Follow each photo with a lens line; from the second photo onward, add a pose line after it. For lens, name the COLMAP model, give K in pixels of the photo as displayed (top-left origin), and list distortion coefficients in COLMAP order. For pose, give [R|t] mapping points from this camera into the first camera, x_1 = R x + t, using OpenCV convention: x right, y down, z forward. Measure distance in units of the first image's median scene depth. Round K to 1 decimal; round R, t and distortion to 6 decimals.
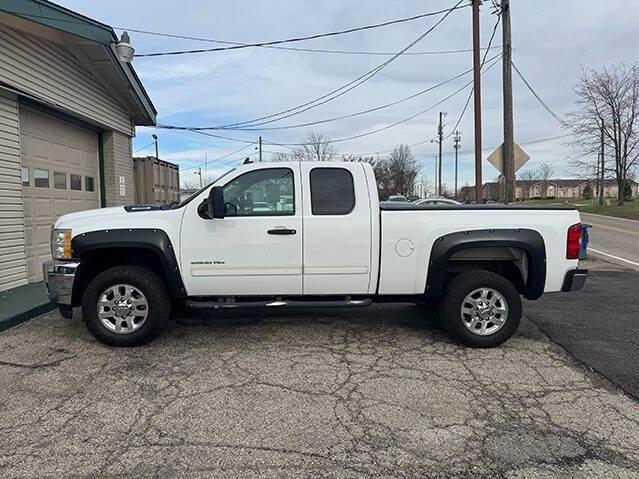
lens RADIAL K [[451.2, 0, 319.5], [0, 451.2, 239.5], [0, 0, 1]] dist [0.077019, -0.114809]
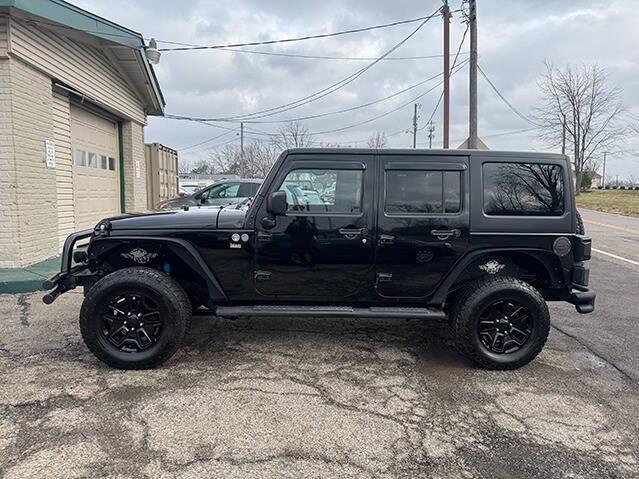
lens RADIAL K [[451.2, 0, 319.5], [0, 451.2, 239.5], [0, 0, 1]] dist [0.077019, -0.114809]
pose [[0.998332, 0.012368, 0.056400, -0.030775], [-0.013997, 0.999494, 0.028580, 0.015061], [-0.056018, -0.029321, 0.997999, -0.127858]]
